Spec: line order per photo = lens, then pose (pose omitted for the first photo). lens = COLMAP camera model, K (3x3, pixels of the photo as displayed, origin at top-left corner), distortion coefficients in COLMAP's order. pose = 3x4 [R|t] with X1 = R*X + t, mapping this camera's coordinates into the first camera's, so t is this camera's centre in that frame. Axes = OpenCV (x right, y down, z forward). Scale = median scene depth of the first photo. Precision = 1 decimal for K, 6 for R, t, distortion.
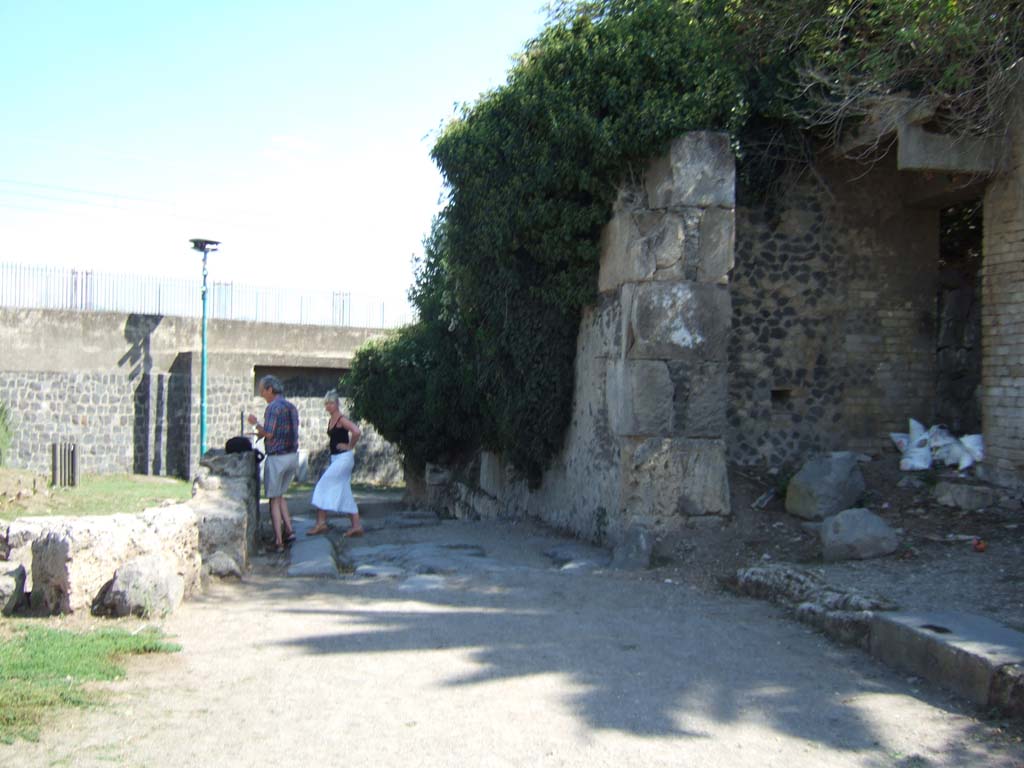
lens RADIAL K [[1089.5, 0, 504.2], [0, 1089.5, 381.4], [0, 0, 1]] dist [-0.060752, 0.035653]
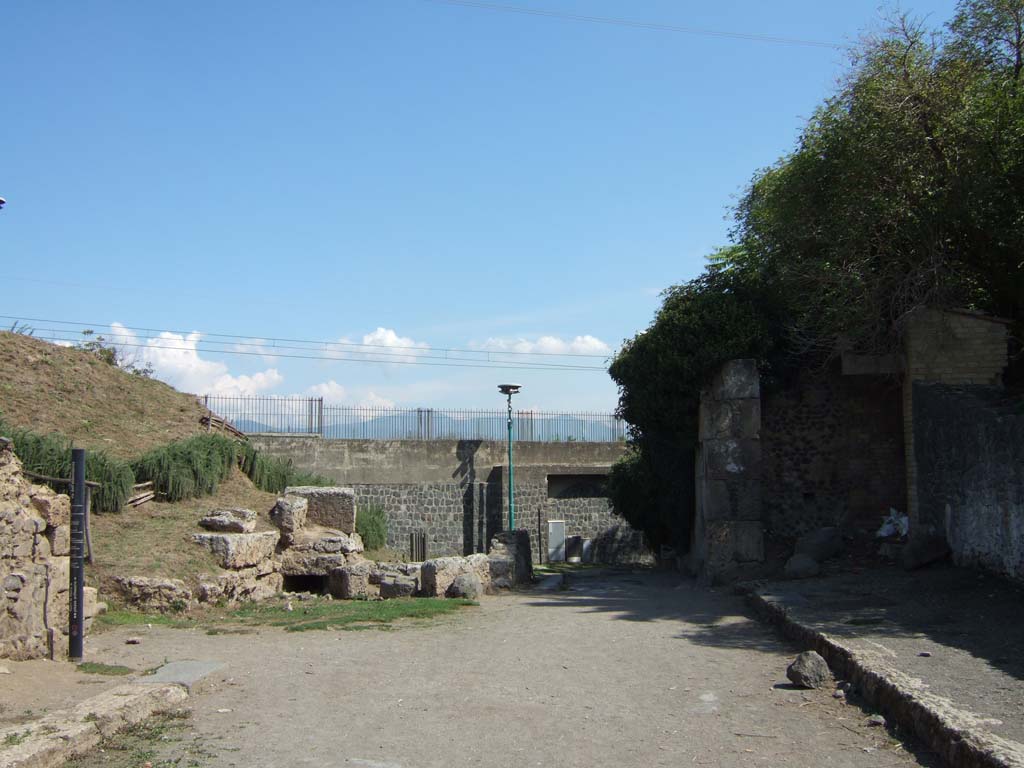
lens RADIAL K [[1089.5, 0, 504.2], [0, 1089.5, 381.4], [0, 0, 1]] dist [-0.060752, 0.035653]
pose [[0.957091, -0.049193, -0.285581, 0.277145], [0.024219, 0.995617, -0.090335, -0.023835], [0.288773, 0.079542, 0.954088, -0.792301]]
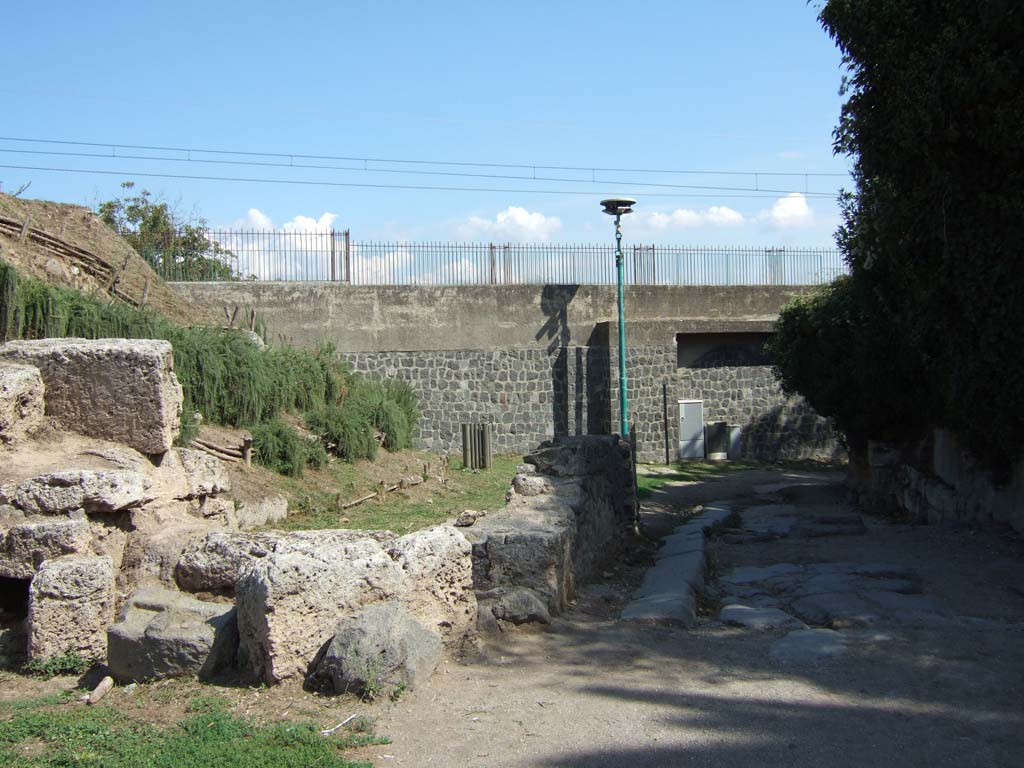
lens RADIAL K [[1089.5, 0, 504.2], [0, 1089.5, 381.4], [0, 0, 1]] dist [-0.060752, 0.035653]
pose [[0.913778, -0.029933, -0.405109, 0.019811], [0.041269, 0.998962, 0.019275, 0.004362], [0.404111, -0.034331, 0.914065, 0.248508]]
